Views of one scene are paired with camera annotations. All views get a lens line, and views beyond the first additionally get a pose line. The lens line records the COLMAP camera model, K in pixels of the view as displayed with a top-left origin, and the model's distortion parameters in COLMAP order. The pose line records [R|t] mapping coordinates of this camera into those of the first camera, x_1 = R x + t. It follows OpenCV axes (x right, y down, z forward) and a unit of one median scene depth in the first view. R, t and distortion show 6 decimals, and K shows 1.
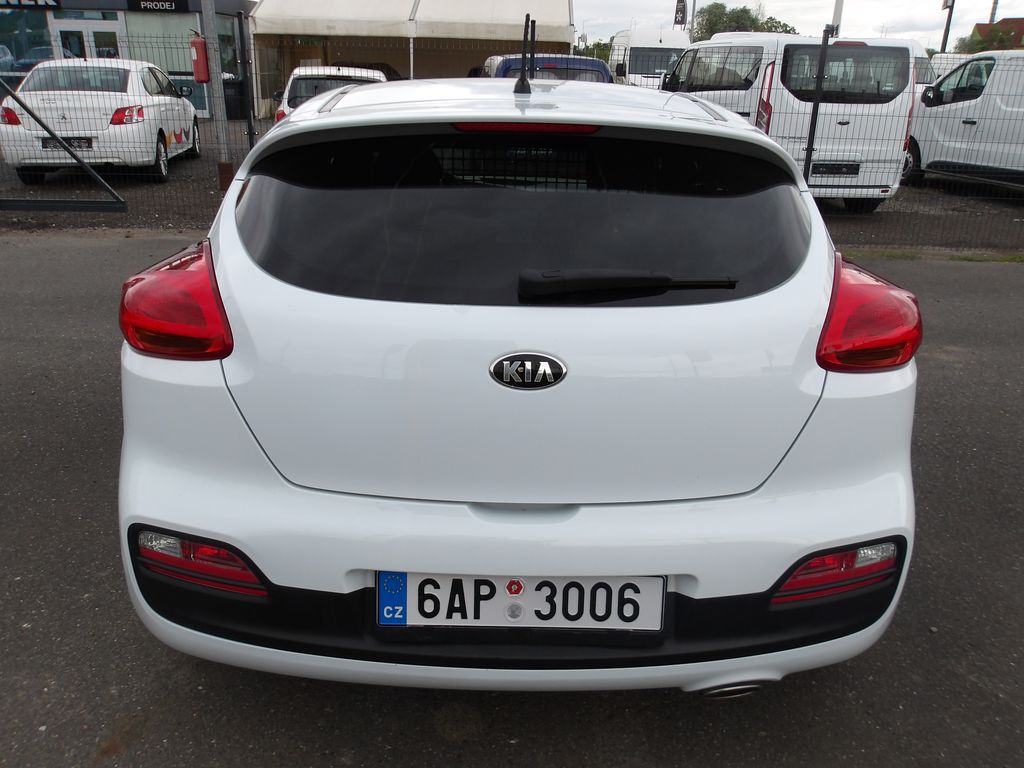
lens RADIAL K [[823.8, 0, 488.0], [0, 823.8, 378.2], [0, 0, 1]] dist [0.002728, -0.027204]
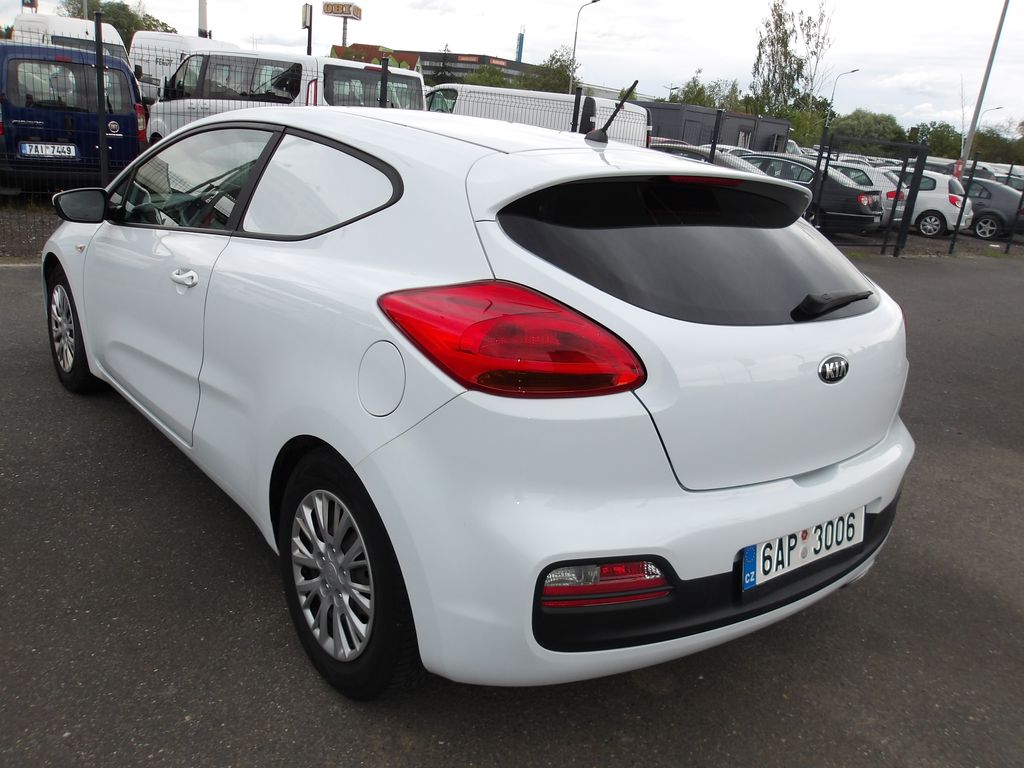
lens RADIAL K [[823.8, 0, 511.3], [0, 823.8, 391.0], [0, 0, 1]] dist [0.002728, -0.027204]
pose [[0.782724, -0.122790, 0.610136, -1.110188], [0.118435, 0.991817, 0.047667, -0.093100], [-0.610996, 0.034951, 0.790862, 0.235062]]
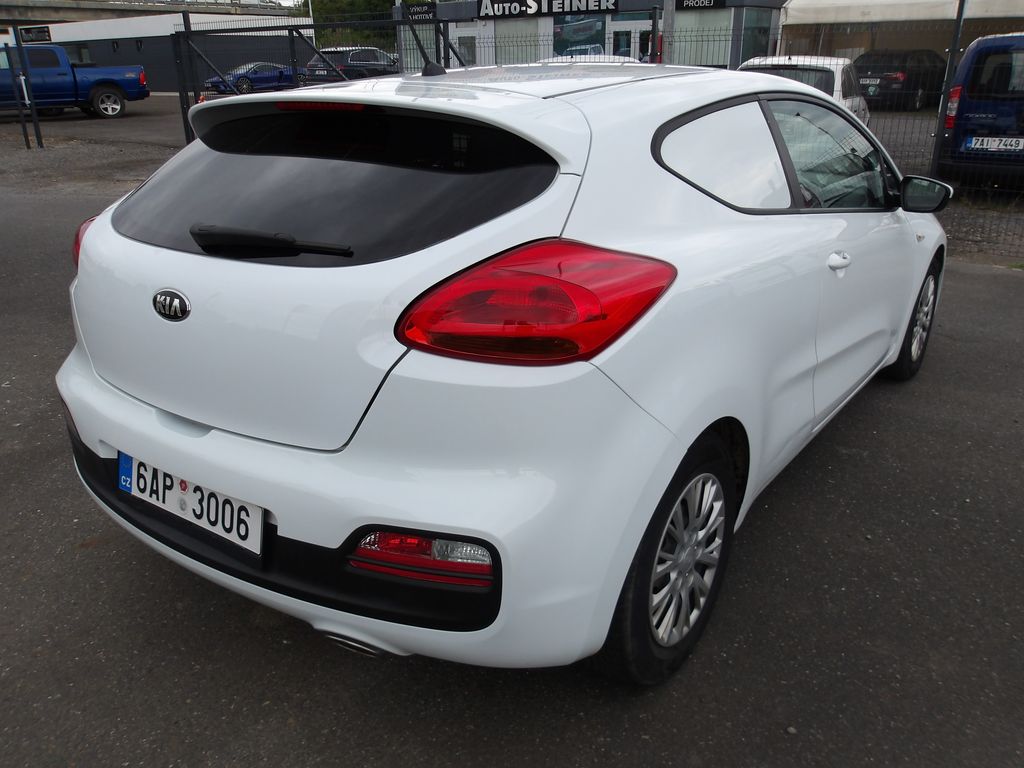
lens RADIAL K [[823.8, 0, 519.8], [0, 823.8, 379.5], [0, 0, 1]] dist [0.002728, -0.027204]
pose [[0.821530, 0.171505, -0.543760, 1.070312], [-0.166628, 0.984271, 0.058699, -0.053409], [0.545275, 0.042382, 0.837185, 0.246950]]
